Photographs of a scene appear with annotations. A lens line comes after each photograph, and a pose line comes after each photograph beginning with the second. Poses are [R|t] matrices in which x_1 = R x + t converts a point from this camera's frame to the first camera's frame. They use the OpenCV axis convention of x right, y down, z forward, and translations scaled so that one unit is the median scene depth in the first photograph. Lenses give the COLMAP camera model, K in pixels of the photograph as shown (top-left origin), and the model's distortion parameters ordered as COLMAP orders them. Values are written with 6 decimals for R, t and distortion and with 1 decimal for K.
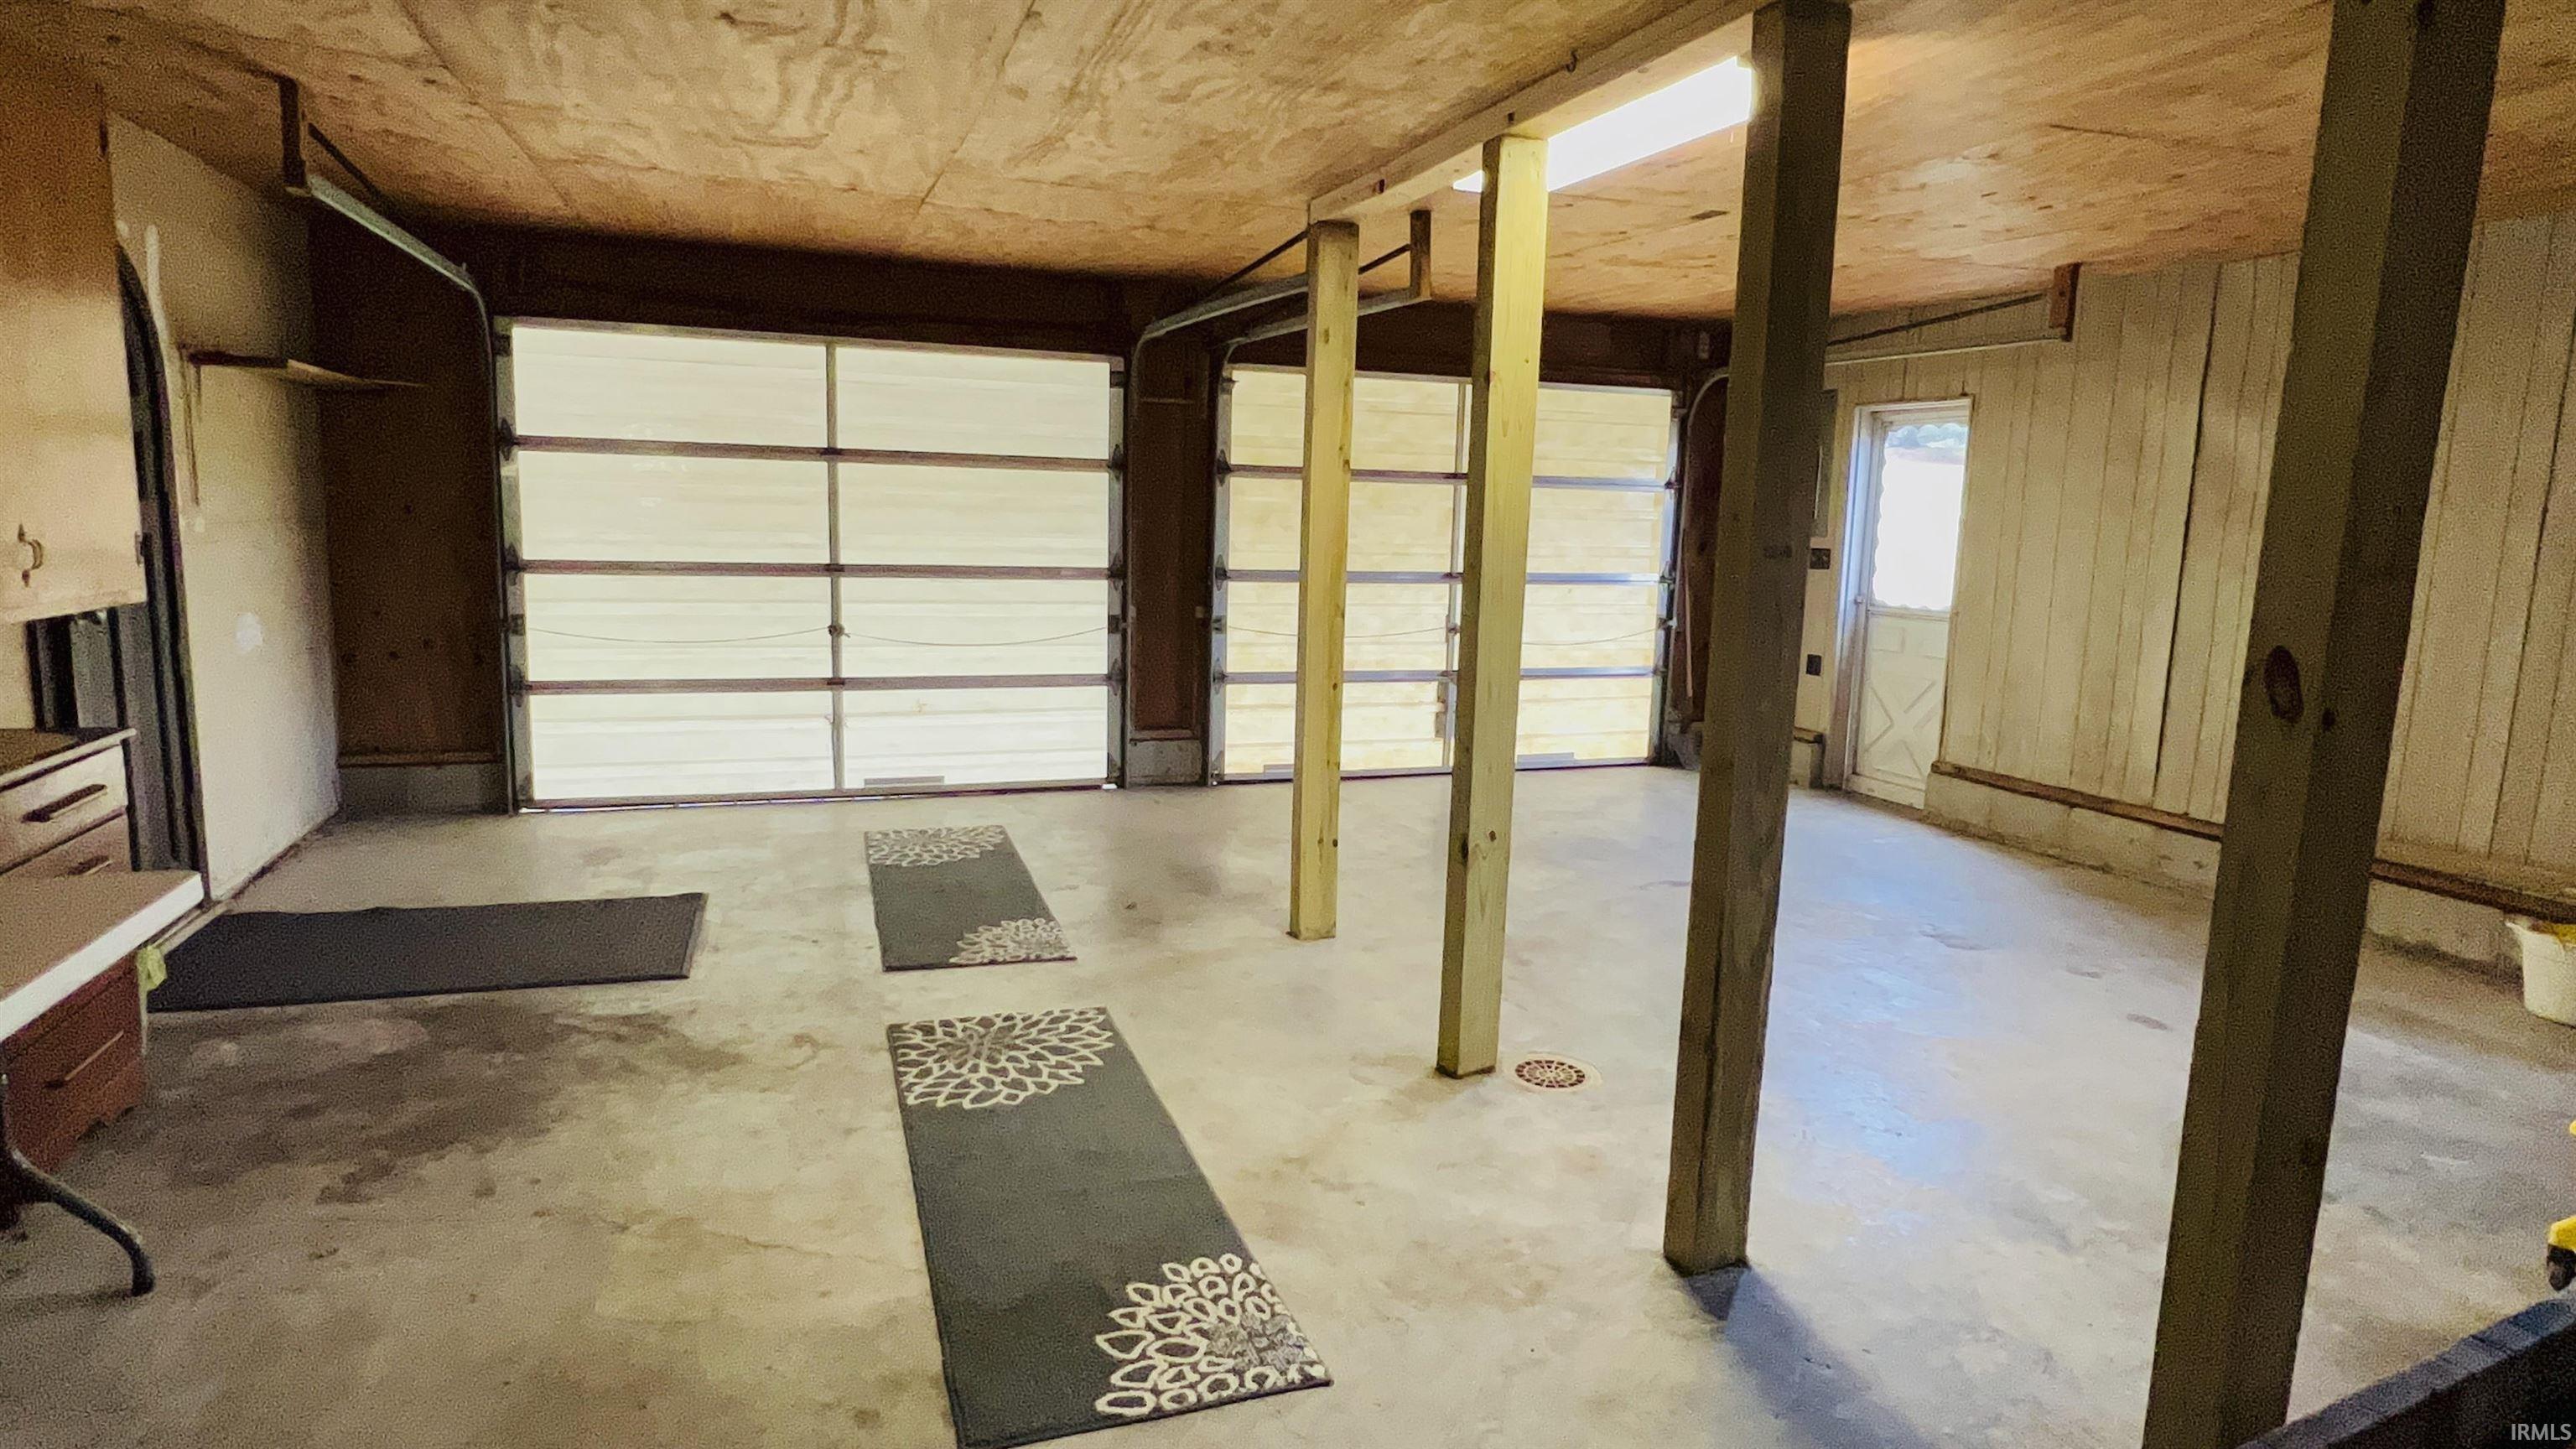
lens RADIAL K [[1387.7, 0, 1289.3], [0, 1387.7, 718.2], [0, 0, 1]] dist [-0.005741, -0.001900]
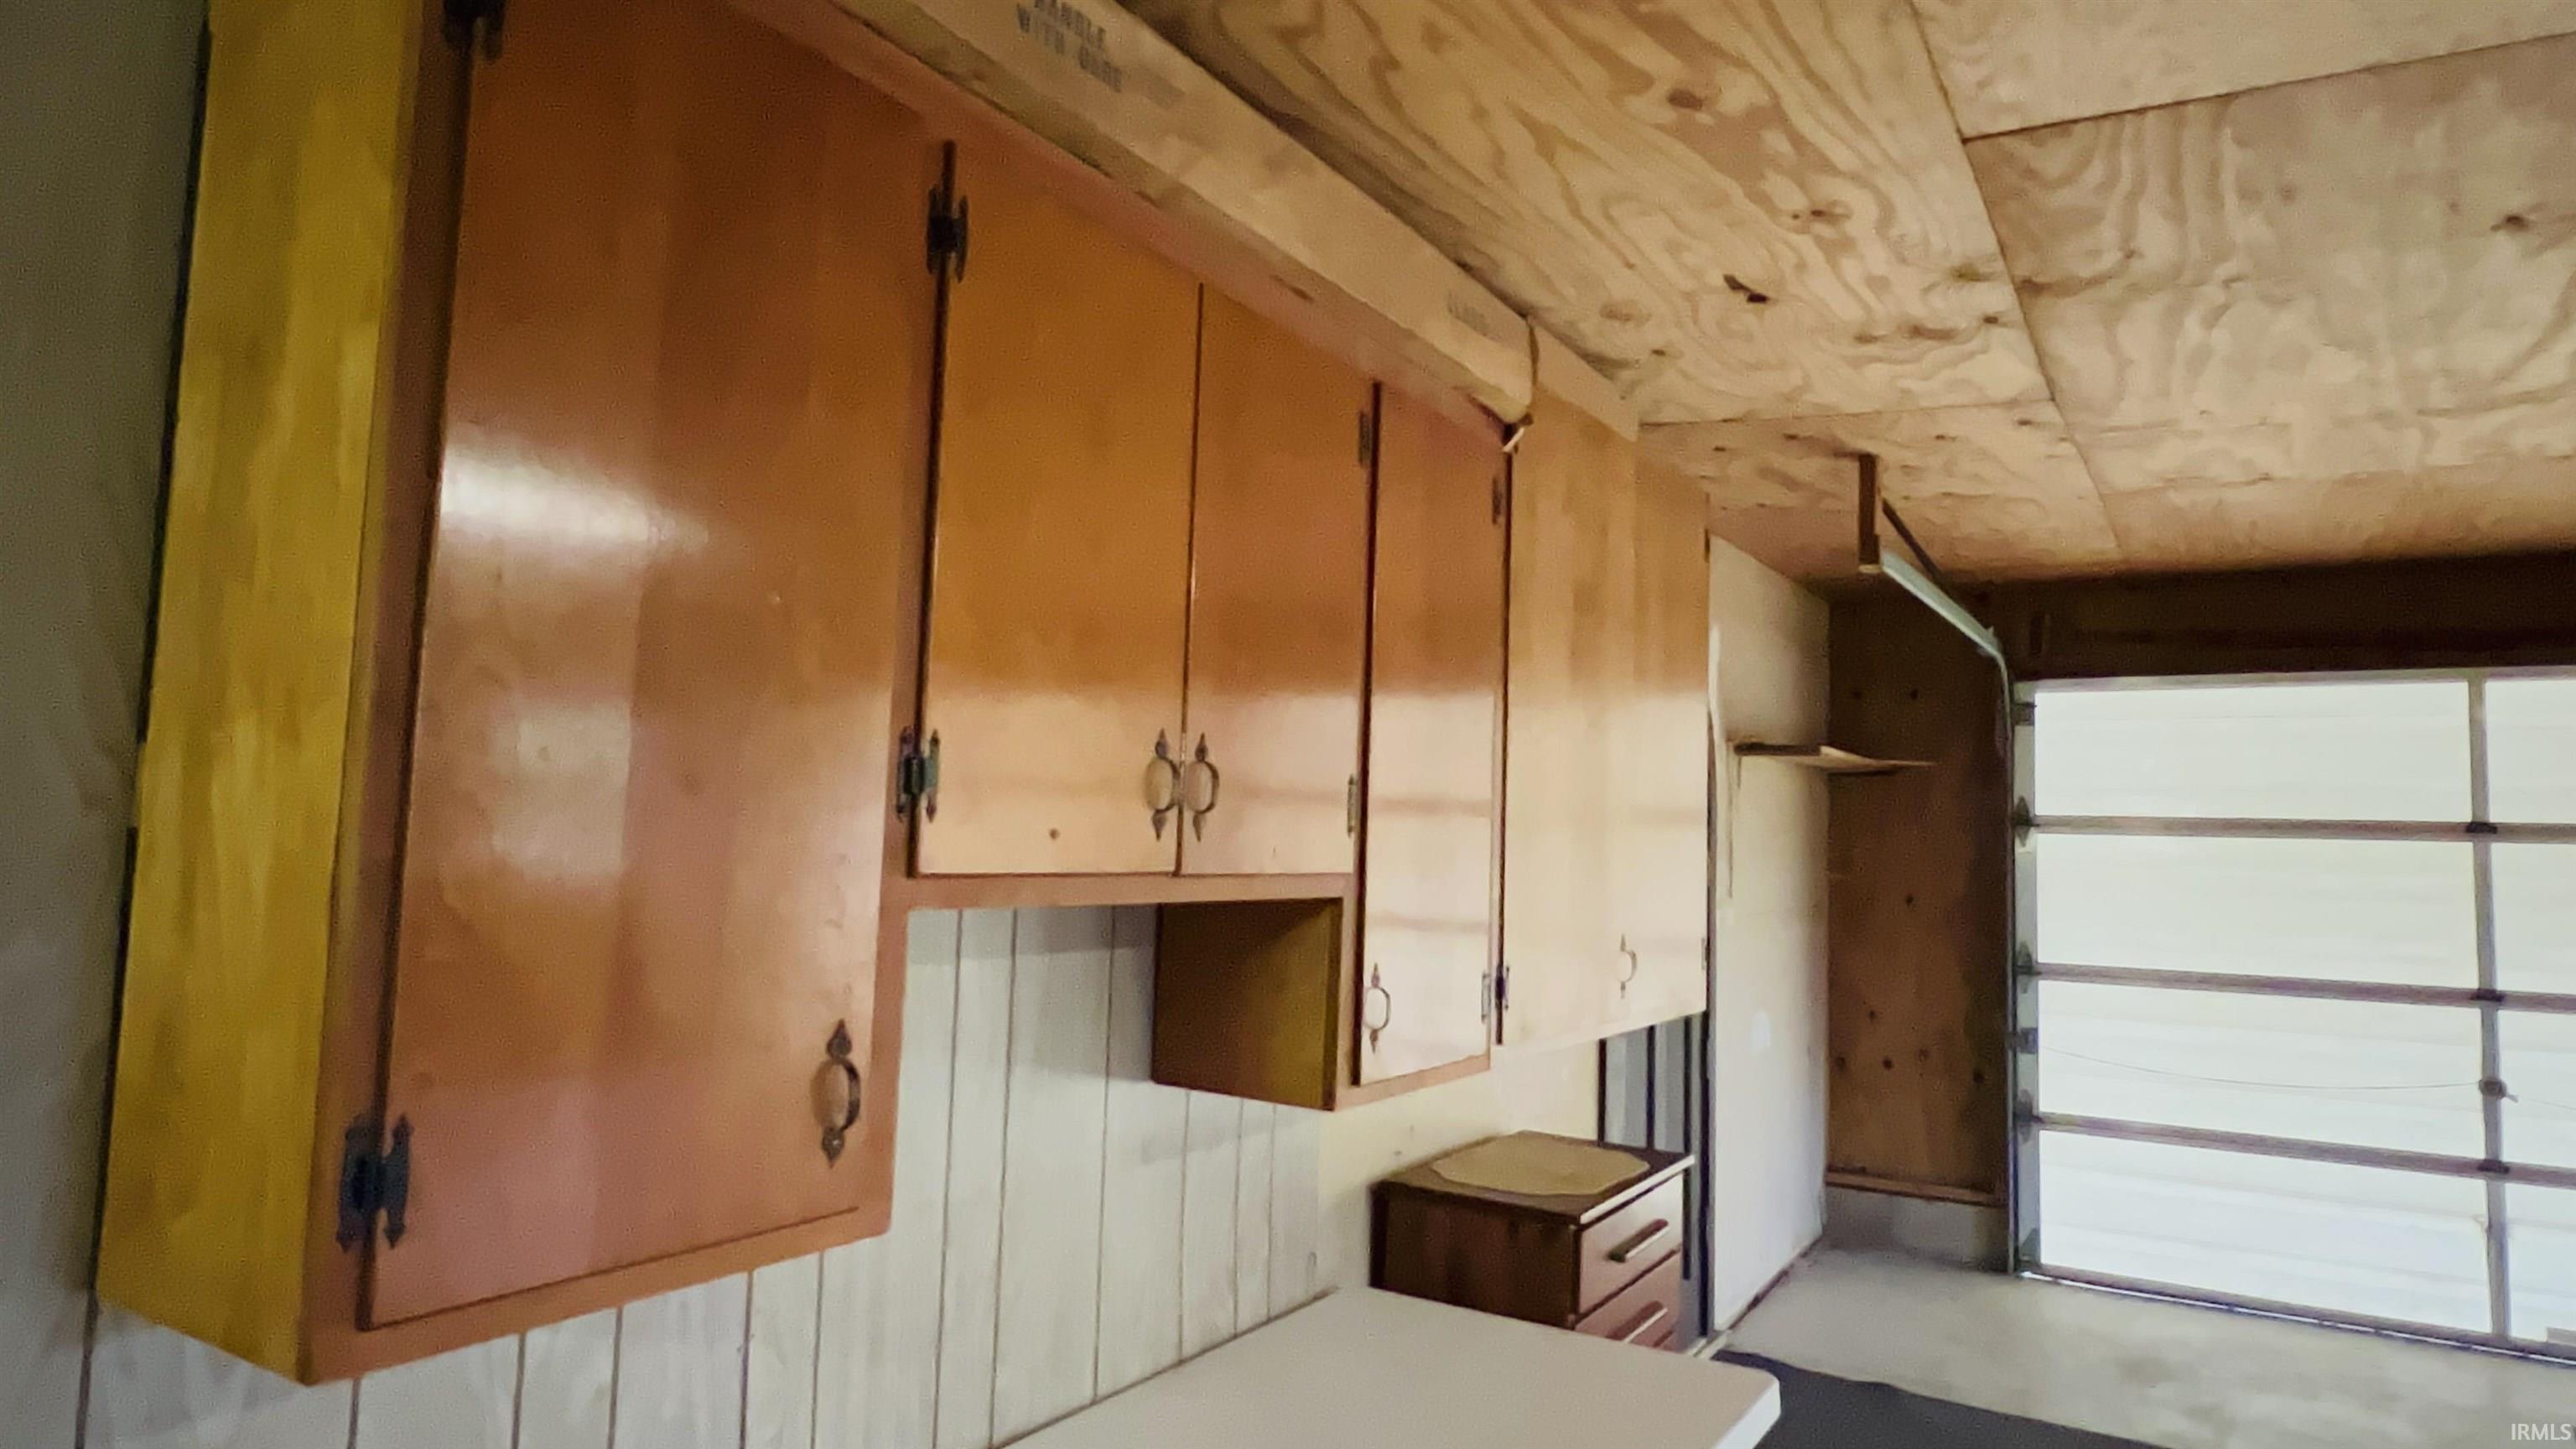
lens RADIAL K [[1519.5, 0, 1288.0], [0, 1519.5, 724.5], [0, 0, 1]] dist [0.000518, 0.000102]
pose [[0.622854, -0.069612, -0.779235, -0.112032], [-0.124709, 0.974463, -0.186735, -0.027079], [0.772335, 0.213486, 0.598267, 0.073763]]
